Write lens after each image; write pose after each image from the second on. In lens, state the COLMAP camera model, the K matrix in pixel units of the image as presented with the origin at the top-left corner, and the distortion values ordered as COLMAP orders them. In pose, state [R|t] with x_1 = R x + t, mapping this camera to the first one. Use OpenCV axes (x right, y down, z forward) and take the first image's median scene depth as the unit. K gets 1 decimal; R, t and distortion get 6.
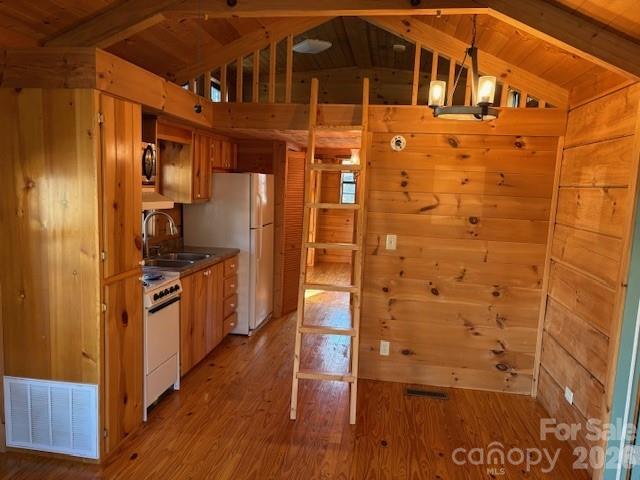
lens RADIAL K [[483.9, 0, 320.0], [0, 483.9, 240.0], [0, 0, 1]] dist [0.056641, -0.075885]
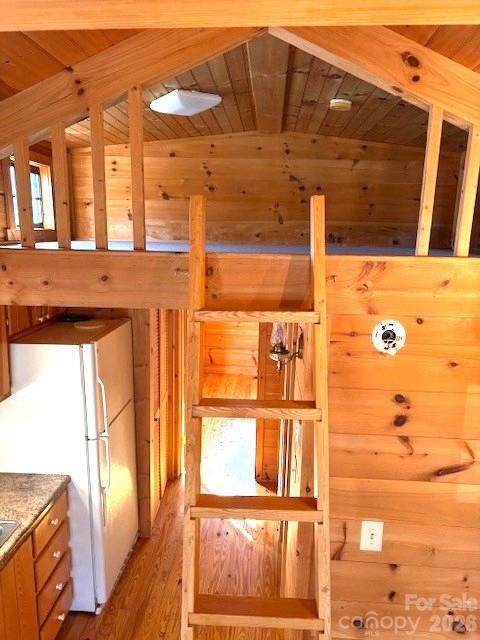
lens RADIAL K [[476.2, 0, 240.0], [0, 476.2, 320.0], [0, 0, 1]] dist [0.043636, -0.003135]
pose [[0.995842, -0.038688, 0.082471, -0.012446], [0.031987, 0.996194, 0.081083, -0.253517], [-0.085294, -0.078108, 0.993289, 0.566288]]
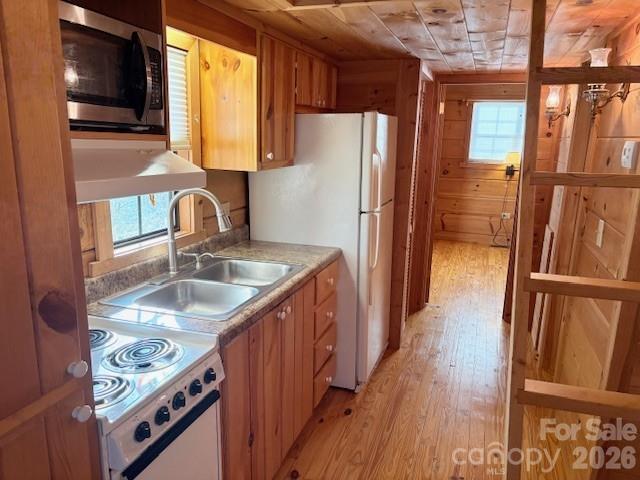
lens RADIAL K [[481.0, 0, 320.0], [0, 481.0, 240.0], [0, 0, 1]] dist [-0.000658, -0.001263]
pose [[0.984095, 0.020701, -0.176431, -0.116223], [-0.004598, 0.995823, 0.091193, -0.054628], [0.177582, -0.088931, 0.980080, 0.559145]]
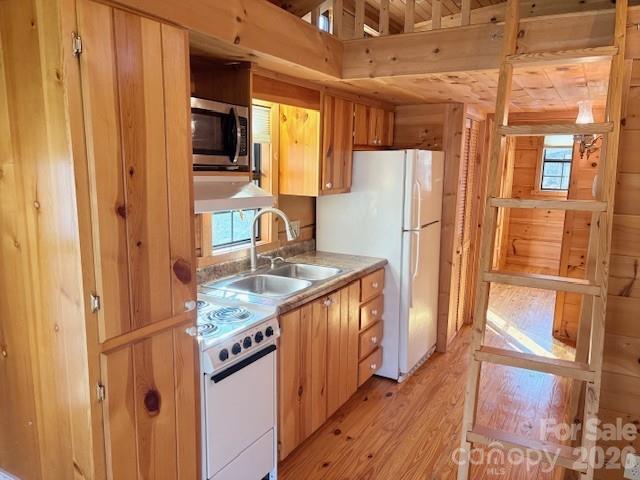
lens RADIAL K [[481.0, 0, 320.0], [0, 481.0, 240.0], [0, 0, 1]] dist [-0.000658, -0.001263]
pose [[0.932215, 0.035750, -0.360134, -0.010478], [-0.022894, 0.998941, 0.039901, -0.044759], [0.361179, -0.028951, 0.932047, 0.402448]]
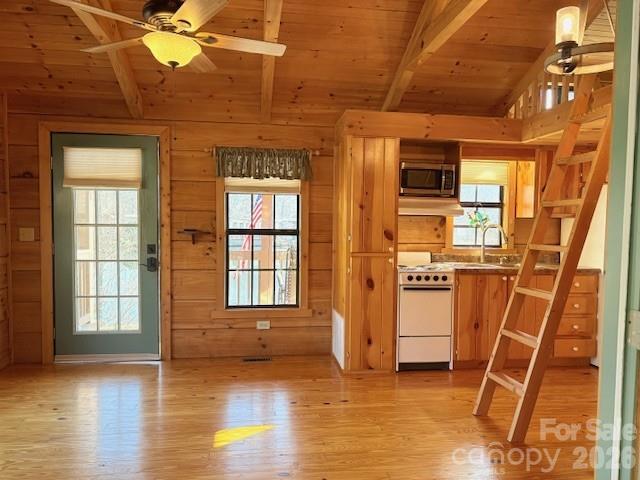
lens RADIAL K [[483.9, 0, 320.0], [0, 483.9, 240.0], [0, 0, 1]] dist [0.056641, -0.075885]
pose [[0.277679, 0.000378, -0.960674, 0.706781], [-0.115784, 0.992724, -0.033076, 0.069982], [0.953671, 0.120415, 0.275702, 0.325642]]
